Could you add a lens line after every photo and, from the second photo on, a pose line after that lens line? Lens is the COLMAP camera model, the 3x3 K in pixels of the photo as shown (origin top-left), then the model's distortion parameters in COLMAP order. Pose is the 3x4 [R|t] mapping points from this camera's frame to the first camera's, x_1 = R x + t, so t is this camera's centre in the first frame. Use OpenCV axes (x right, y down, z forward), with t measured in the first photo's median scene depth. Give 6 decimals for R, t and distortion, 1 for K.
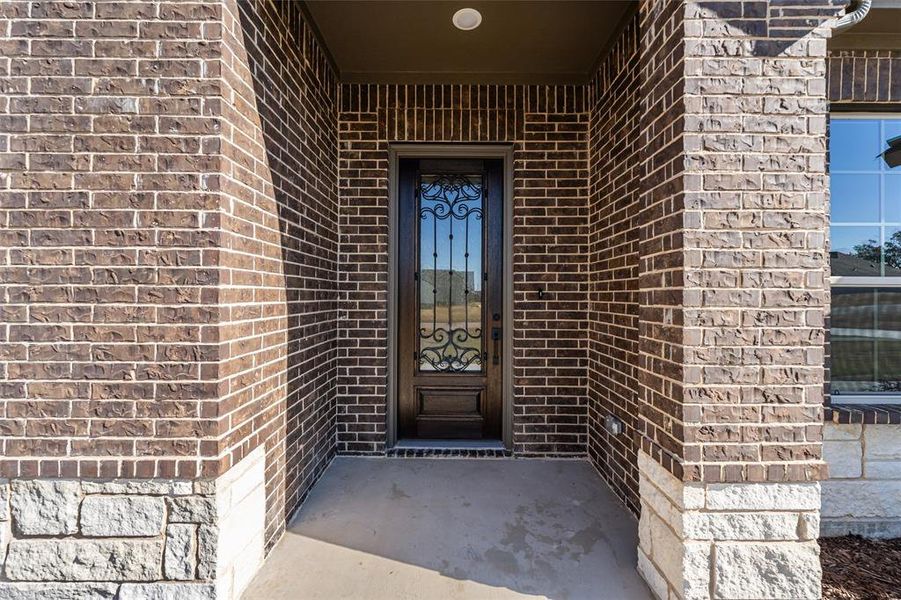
lens RADIAL K [[370.5, 0, 449.1], [0, 370.5, 296.6], [0, 0, 1]] dist [0.000392, 0.000005]
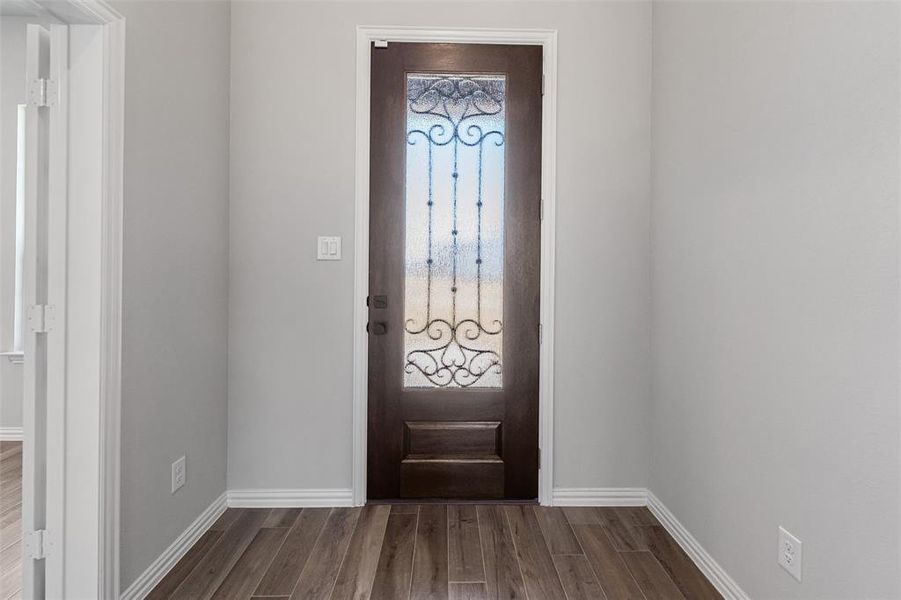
lens RADIAL K [[370.5, 0, 455.1], [0, 370.5, 305.5], [0, 0, 1]] dist [0.000392, 0.000005]
pose [[0.999860, 0.004336, 0.016171, -0.004221], [-0.004050, 0.999835, -0.017699, 0.074398], [-0.016245, 0.017631, 0.999713, 0.368121]]
